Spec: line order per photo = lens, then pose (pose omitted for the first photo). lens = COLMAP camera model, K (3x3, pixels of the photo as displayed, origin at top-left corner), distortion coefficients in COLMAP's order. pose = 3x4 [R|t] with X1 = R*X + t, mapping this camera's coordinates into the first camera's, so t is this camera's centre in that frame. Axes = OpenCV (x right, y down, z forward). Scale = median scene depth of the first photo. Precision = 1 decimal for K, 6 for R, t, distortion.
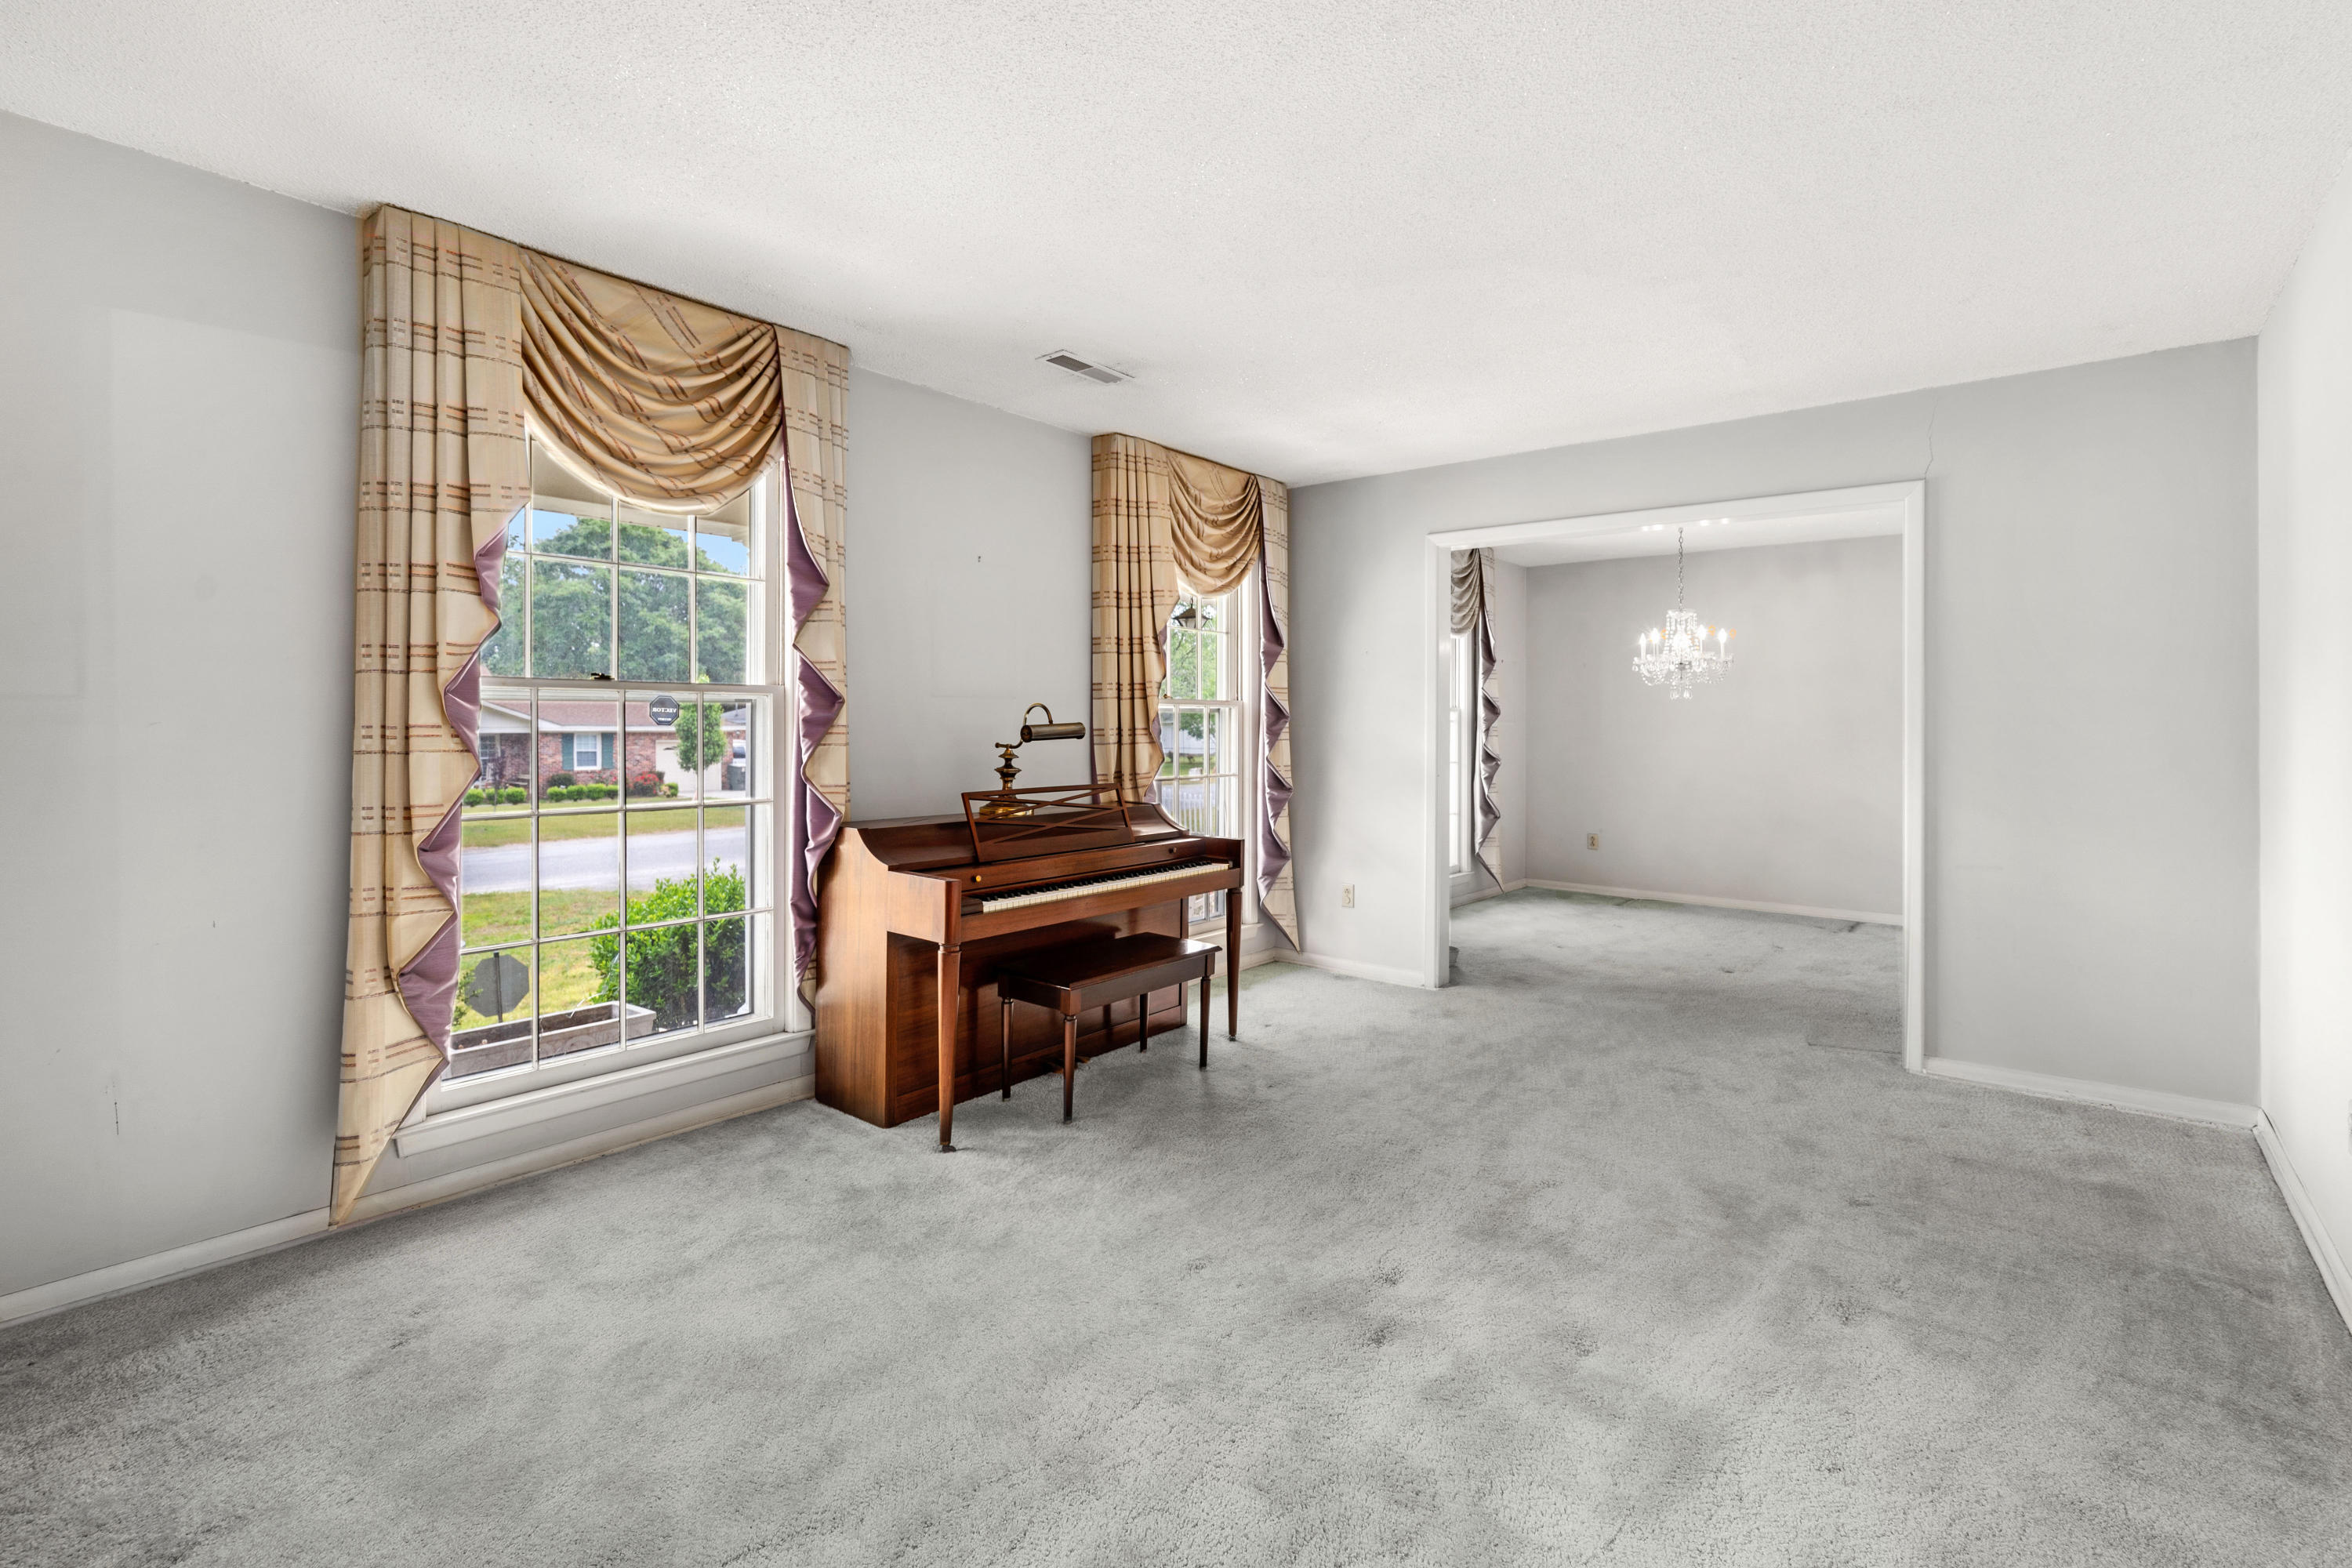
lens RADIAL K [[1076.8, 0, 1182.3], [0, 1076.8, 744.2], [0, 0, 1]] dist [-0.002141, 0.001356]
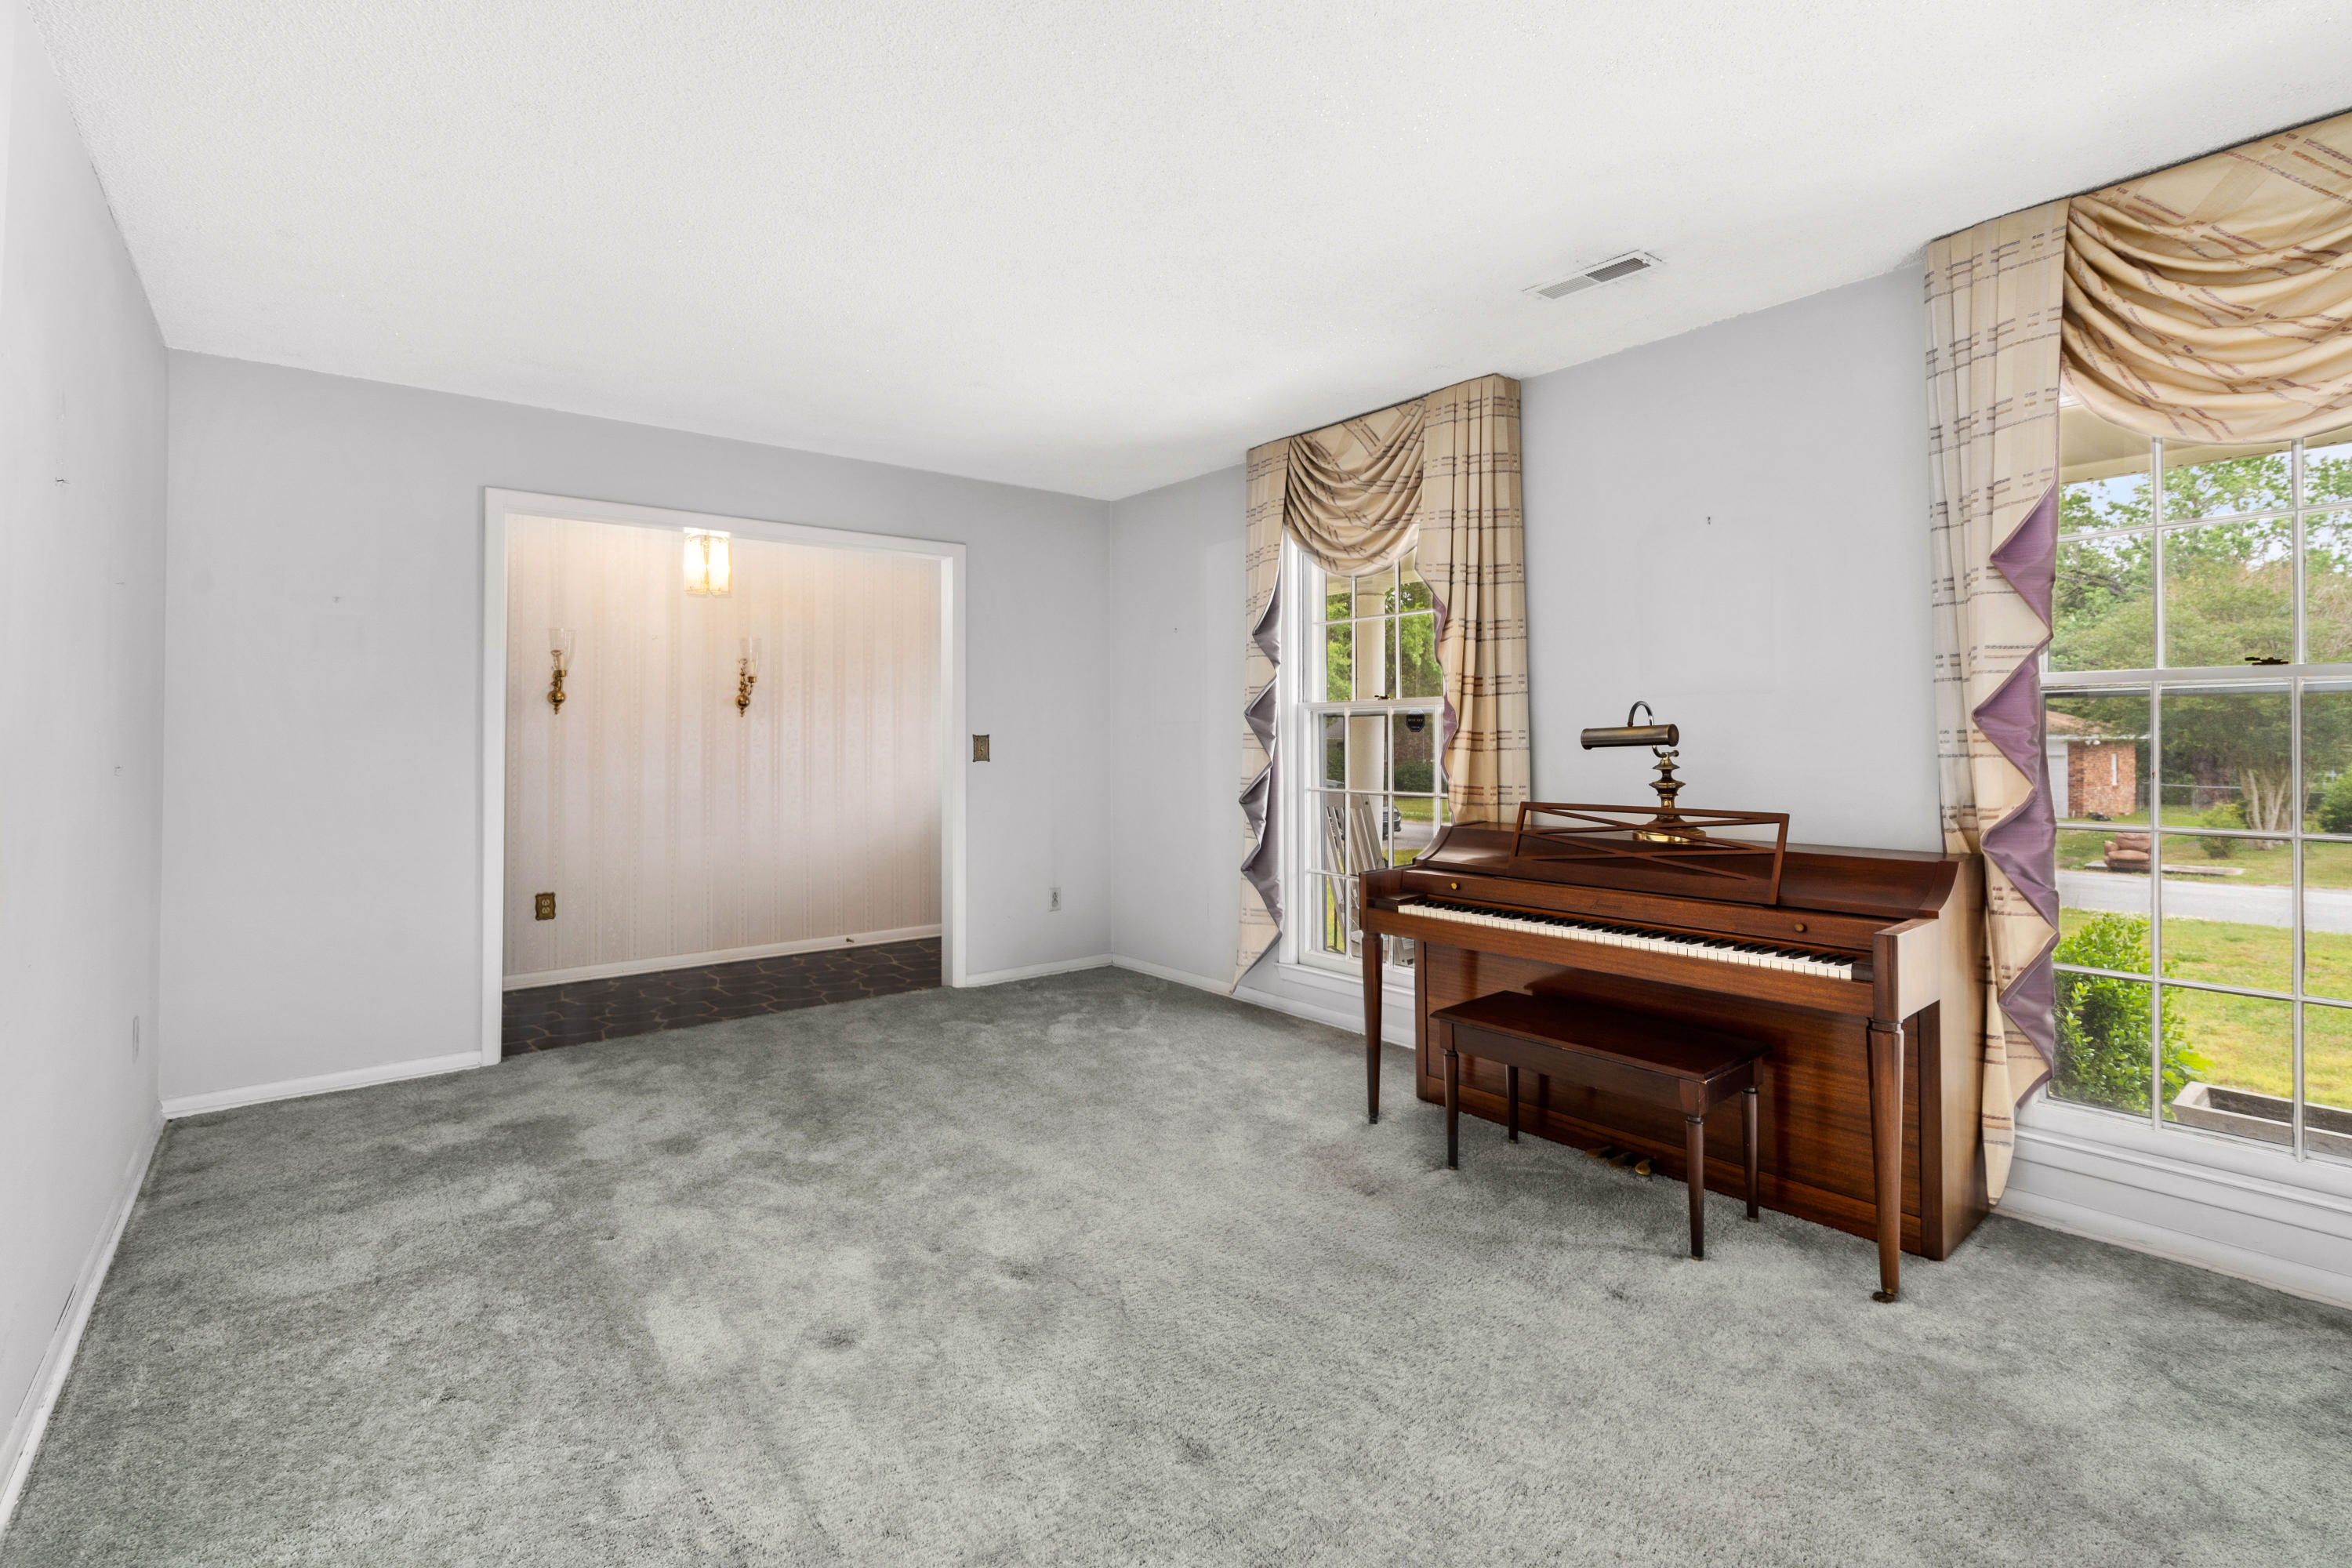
lens RADIAL K [[1100.5, 0, 1249.4], [0, 1100.5, 765.5], [0, 0, 1]] dist [0.003360, 0.001083]
pose [[-0.164052, 0.023266, -0.986177, 0.702844], [-0.012433, 0.999594, 0.025651, -0.007216], [0.986373, 0.016469, -0.163696, 0.823127]]
